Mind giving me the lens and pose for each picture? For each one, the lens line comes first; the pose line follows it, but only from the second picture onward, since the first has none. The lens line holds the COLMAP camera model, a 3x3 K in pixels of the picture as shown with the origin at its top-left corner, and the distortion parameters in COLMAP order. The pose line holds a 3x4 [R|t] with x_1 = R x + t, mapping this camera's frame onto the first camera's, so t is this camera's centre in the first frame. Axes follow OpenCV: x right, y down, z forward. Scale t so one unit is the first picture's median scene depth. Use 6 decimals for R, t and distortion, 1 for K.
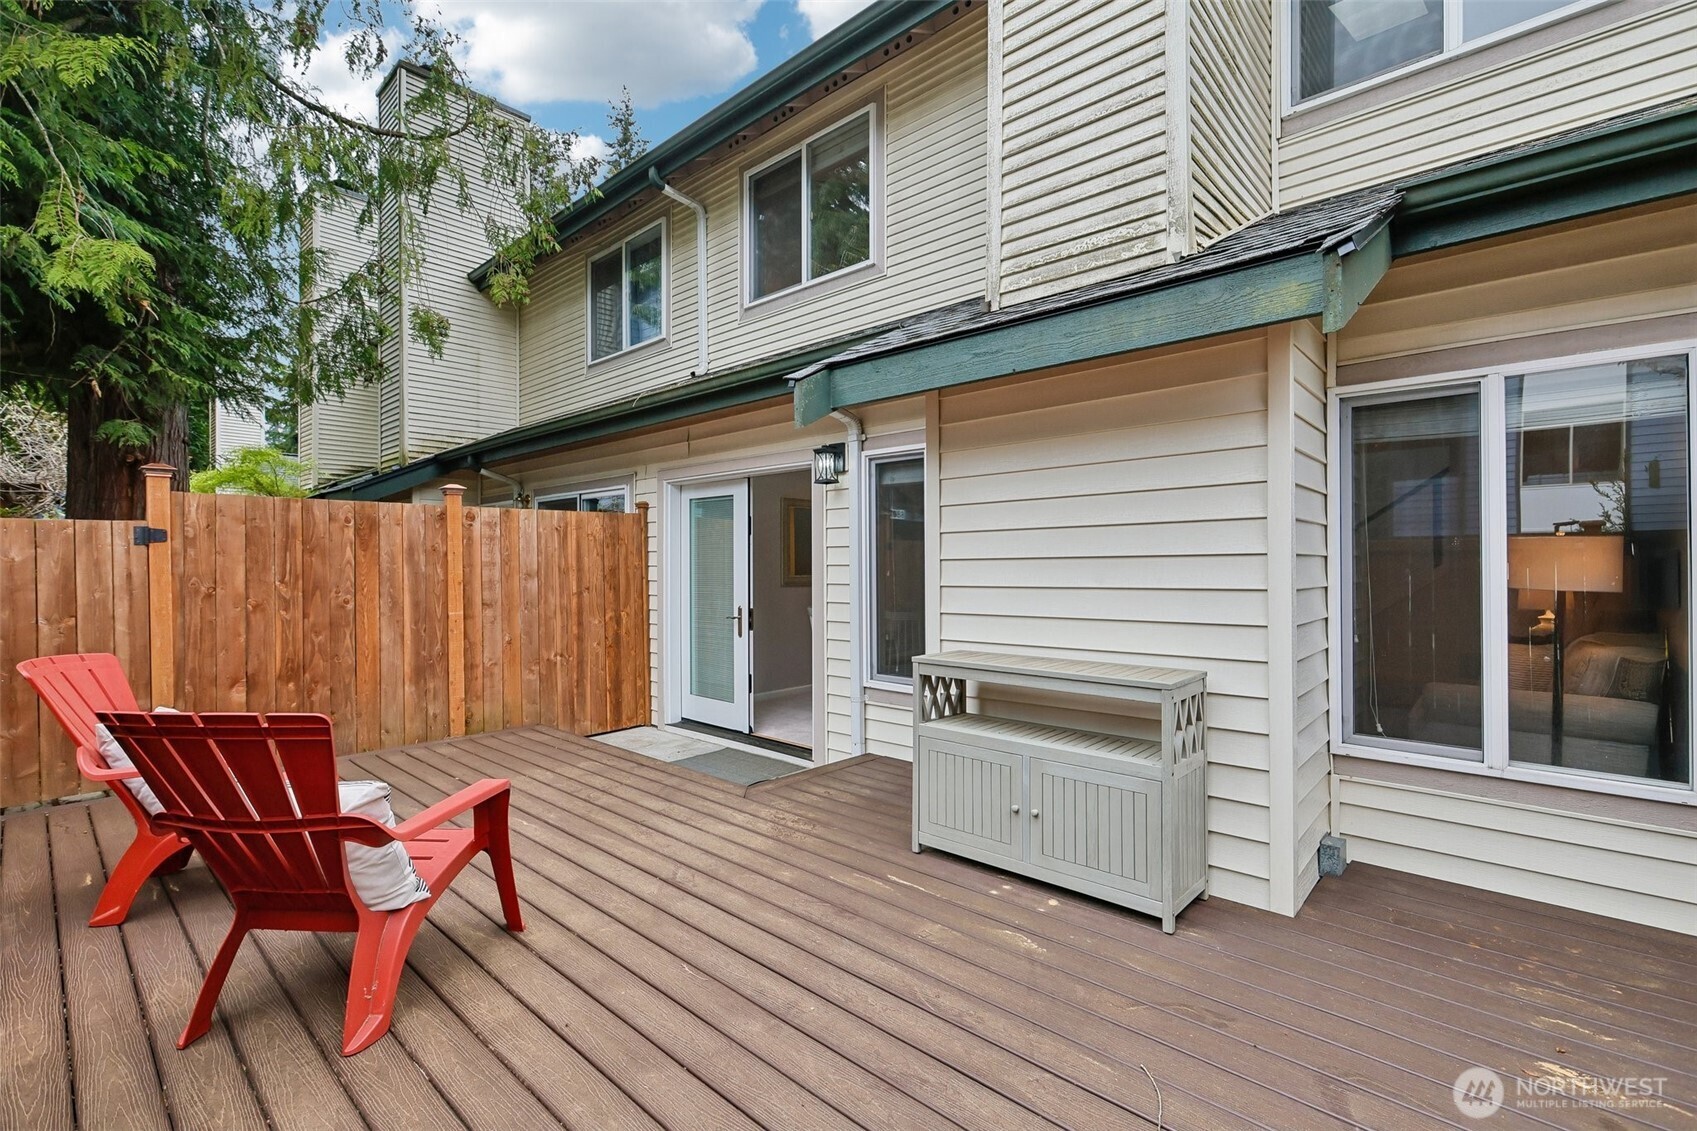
lens RADIAL K [[753.0, 0, 857.2], [0, 753.0, 566.4], [0, 0, 1]] dist [0.001437, 0.000289]
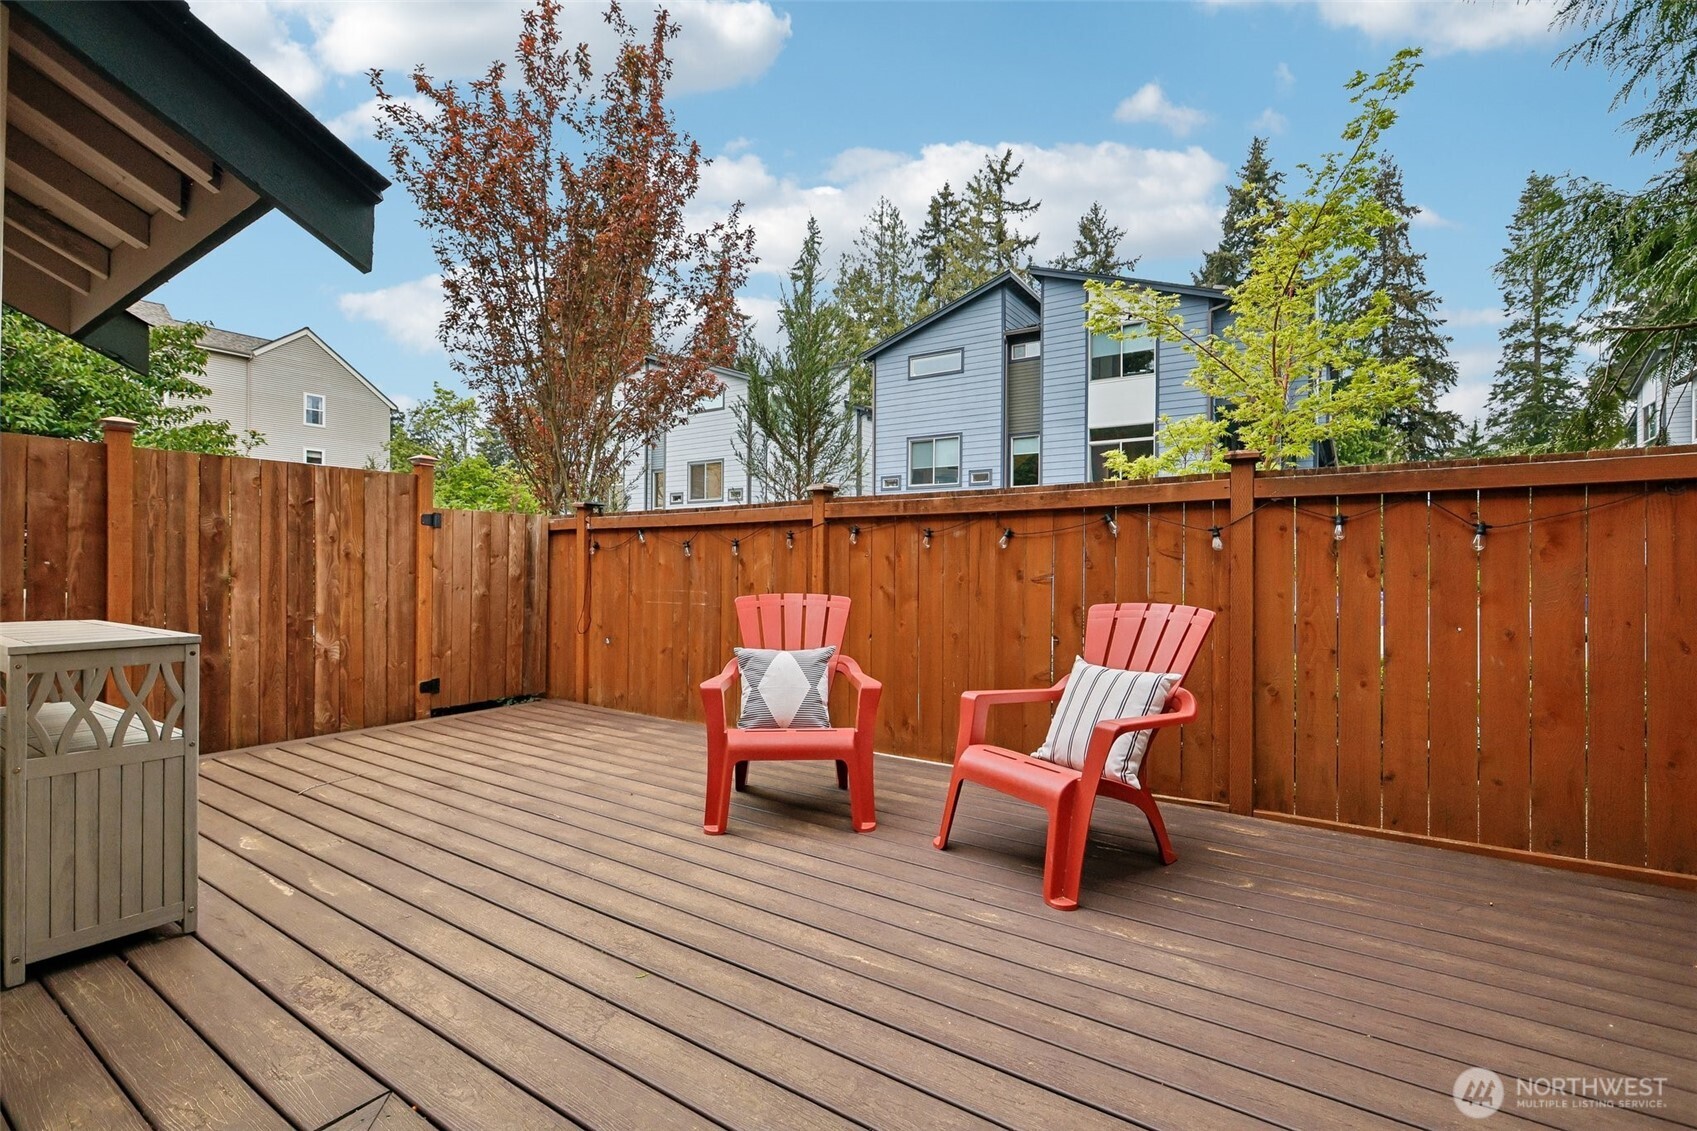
lens RADIAL K [[753.0, 0, 857.2], [0, 753.0, 566.4], [0, 0, 1]] dist [0.001437, 0.000289]
pose [[-0.988226, 0.004789, -0.152924, -0.410698], [0.003873, 0.999973, 0.006286, 0.055915], [0.152950, 0.005620, -0.988218, 1.785860]]
